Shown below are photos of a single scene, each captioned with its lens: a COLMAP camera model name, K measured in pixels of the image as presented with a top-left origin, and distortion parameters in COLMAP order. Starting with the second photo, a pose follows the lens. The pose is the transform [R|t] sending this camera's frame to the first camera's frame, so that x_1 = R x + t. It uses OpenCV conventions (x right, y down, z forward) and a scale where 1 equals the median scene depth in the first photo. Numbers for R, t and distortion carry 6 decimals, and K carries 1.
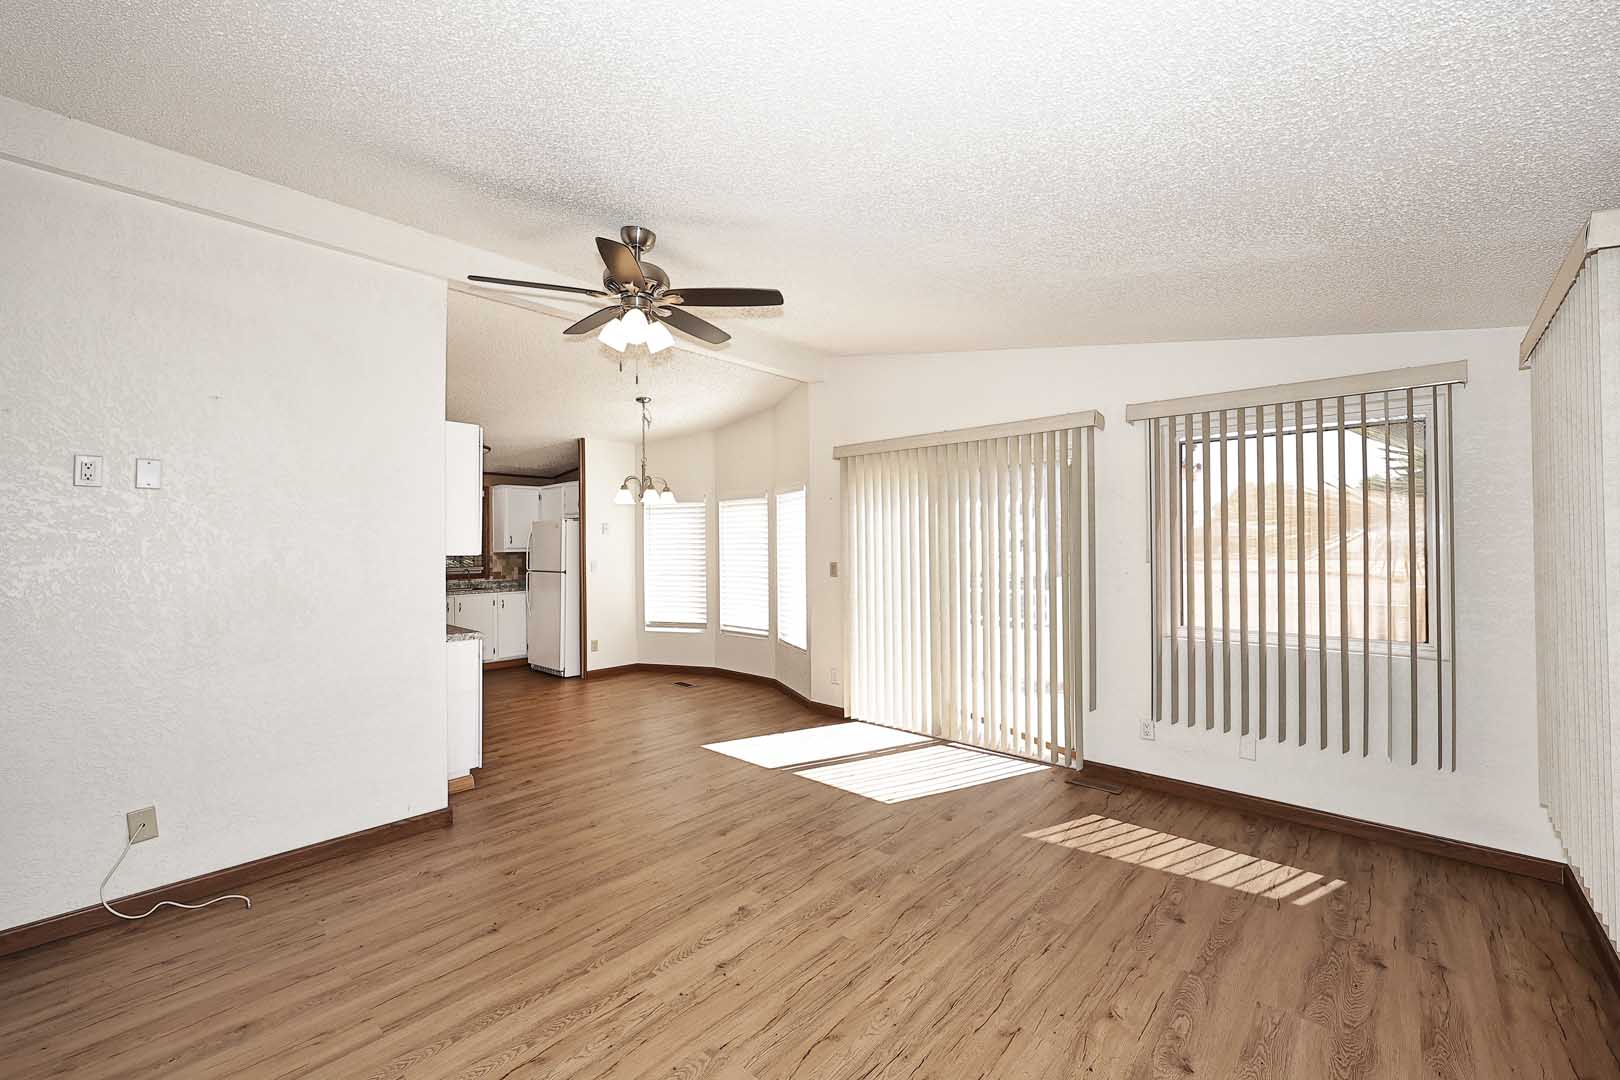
lens RADIAL K [[645.4, 0, 818.8], [0, 645.4, 544.3], [0, 0, 1]] dist [0.002079, 0.000121]
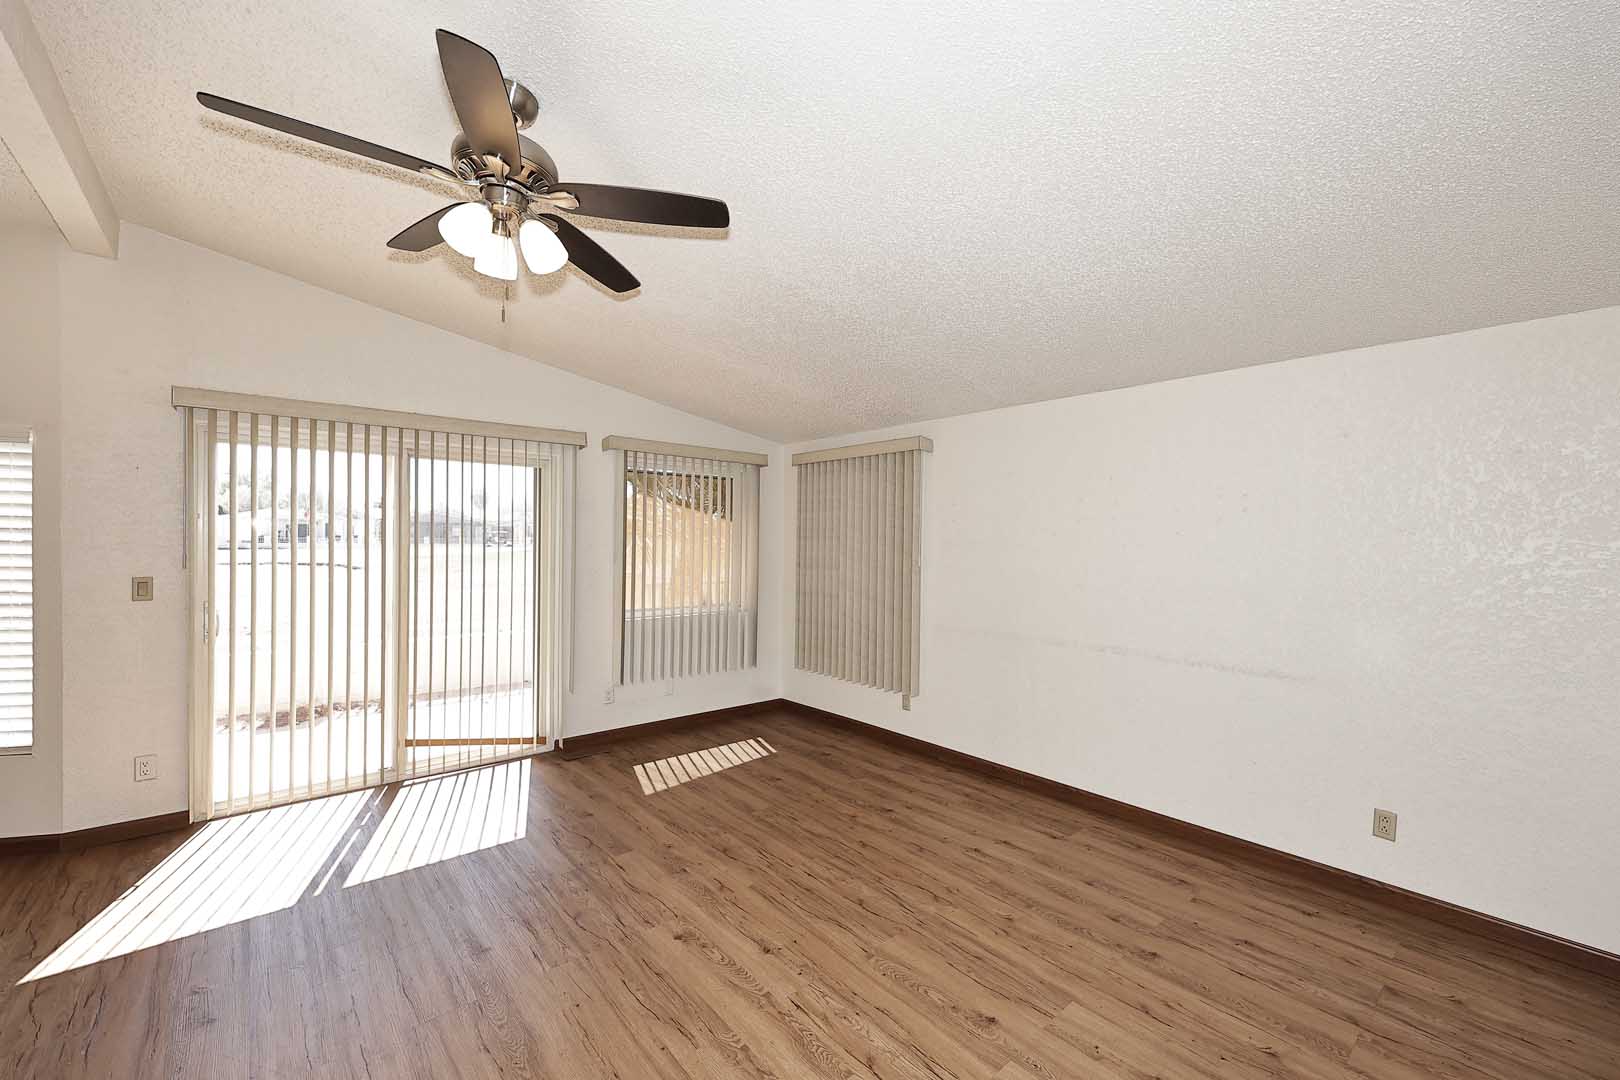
lens RADIAL K [[645.4, 0, 818.8], [0, 645.4, 544.3], [0, 0, 1]] dist [0.002079, 0.000121]
pose [[0.121268, 0.001434, 0.992619, -0.820366], [-0.020883, 0.999781, 0.001107, -0.019836], [-0.992400, -0.020863, 0.121272, 0.539501]]
